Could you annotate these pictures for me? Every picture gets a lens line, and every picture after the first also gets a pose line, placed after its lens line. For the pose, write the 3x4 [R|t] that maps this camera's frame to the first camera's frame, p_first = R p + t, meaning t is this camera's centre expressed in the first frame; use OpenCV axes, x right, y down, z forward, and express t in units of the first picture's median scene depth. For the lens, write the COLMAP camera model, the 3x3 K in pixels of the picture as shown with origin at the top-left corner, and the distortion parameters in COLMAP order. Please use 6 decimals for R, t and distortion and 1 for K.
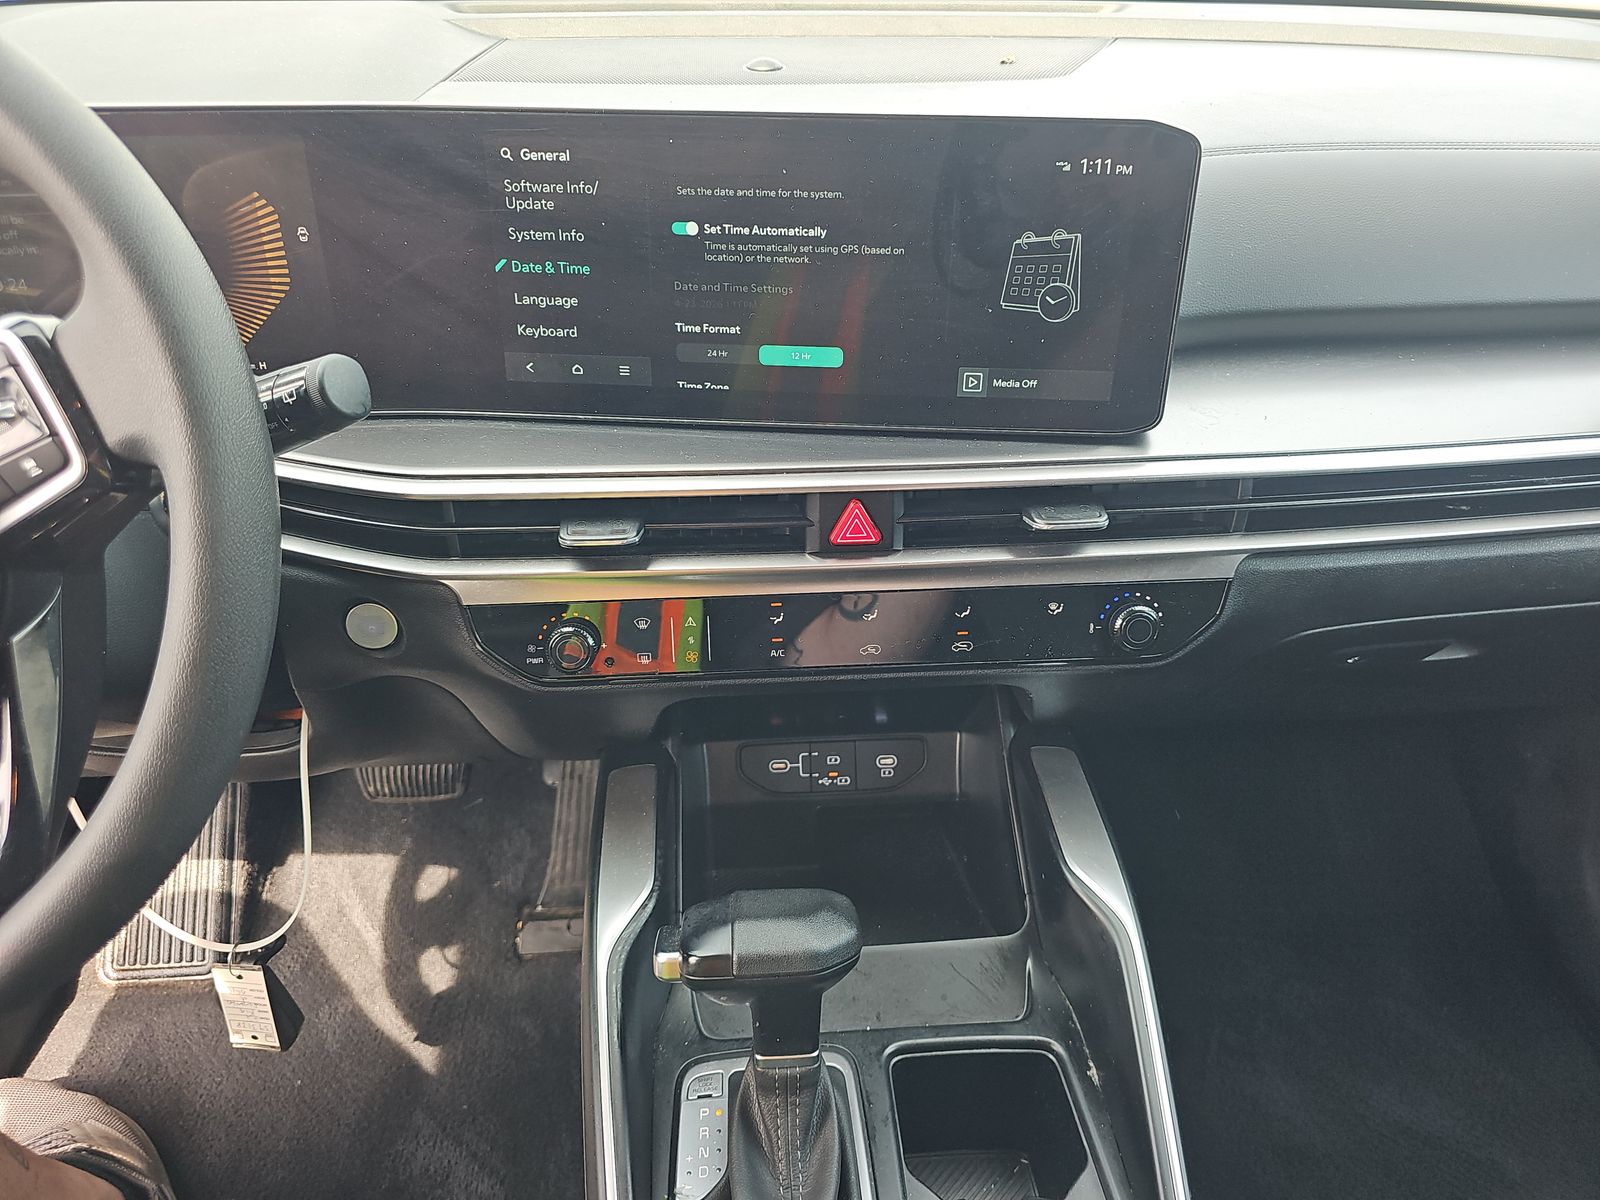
lens RADIAL K [[1057.1, 0, 810.4], [0, 1057.1, 609.6], [0, 0, 1]] dist [-0.004346, -0.036845]
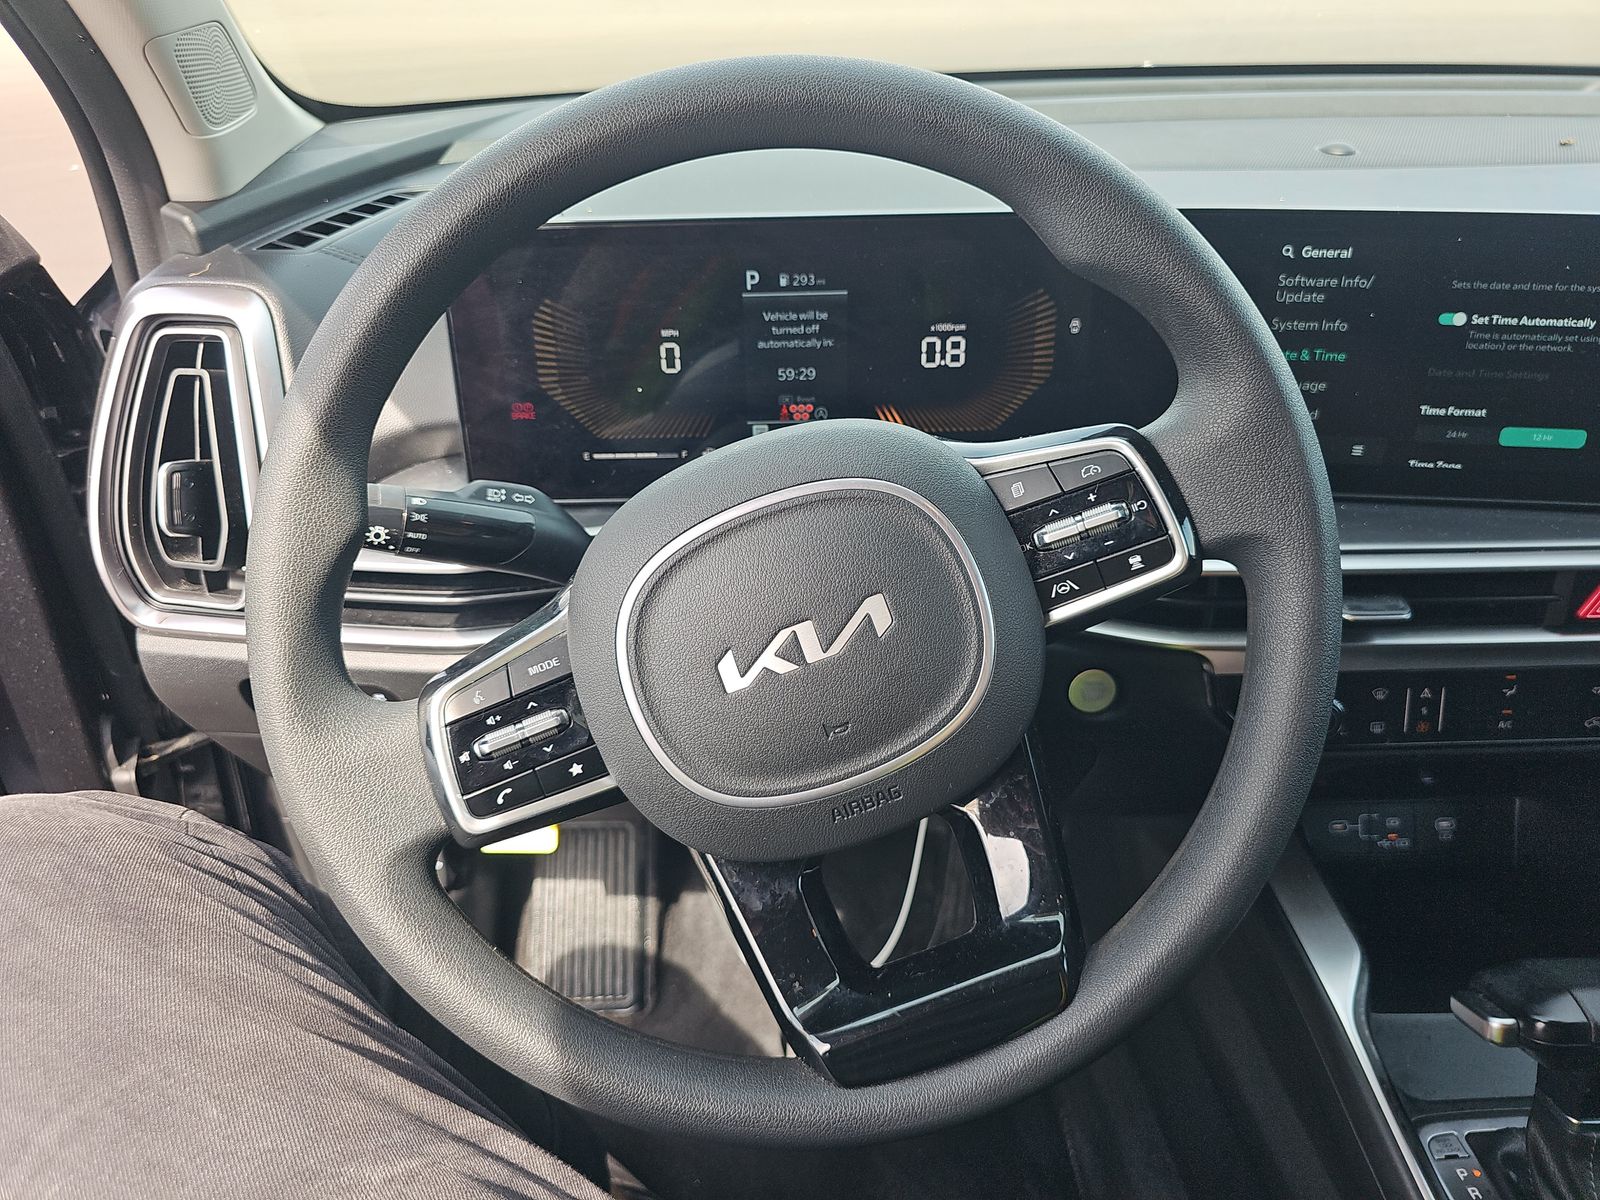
lens RADIAL K [[1057.1, 0, 796.9], [0, 1057.1, 600.5], [0, 0, 1]] dist [-0.004346, -0.036845]
pose [[0.995164, 0.008172, -0.097890, -0.661379], [-0.012263, 0.999073, -0.041265, -0.030060], [0.097462, 0.042266, 0.994341, -0.087448]]
